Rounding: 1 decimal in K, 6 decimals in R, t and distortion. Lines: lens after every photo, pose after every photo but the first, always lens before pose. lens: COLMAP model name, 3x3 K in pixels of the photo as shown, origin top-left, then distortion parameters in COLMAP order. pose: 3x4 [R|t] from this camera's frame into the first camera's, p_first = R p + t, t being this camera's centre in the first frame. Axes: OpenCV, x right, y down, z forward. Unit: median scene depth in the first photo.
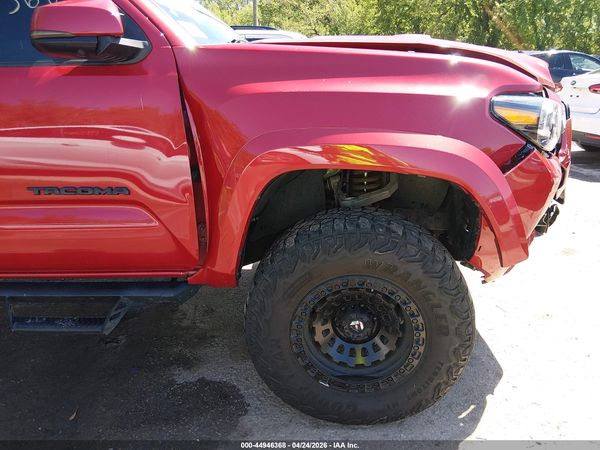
lens RADIAL K [[463.6, 0, 296.0], [0, 463.6, 224.7], [0, 0, 1]] dist [0.036778, -0.051418]
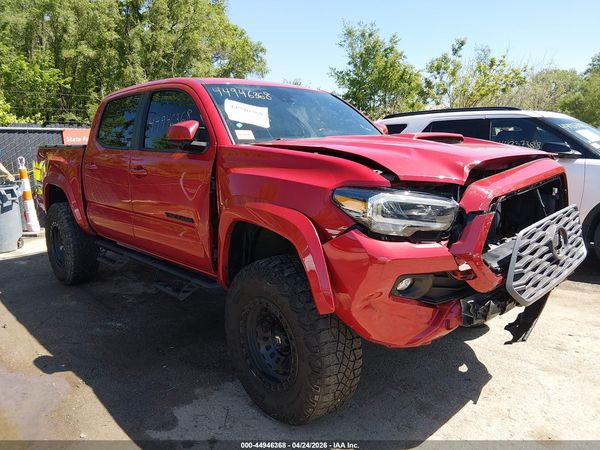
lens RADIAL K [[463.6, 0, 295.0], [0, 463.6, 226.3], [0, 0, 1]] dist [0.036778, -0.051418]
pose [[0.699001, 0.141315, -0.701019, 1.192019], [-0.232353, 0.971974, -0.035748, -0.080198], [0.676321, 0.187872, 0.712246, -0.016708]]
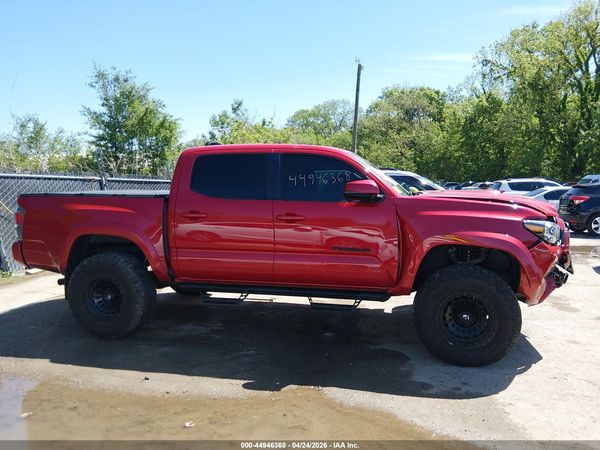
lens RADIAL K [[463.6, 0, 289.4], [0, 463.6, 229.0], [0, 0, 1]] dist [0.036778, -0.051418]
pose [[0.982427, 0.042508, -0.181745, -0.342883], [-0.081781, 0.973310, -0.214428, 0.390218], [0.167779, 0.225523, 0.959682, -1.519829]]
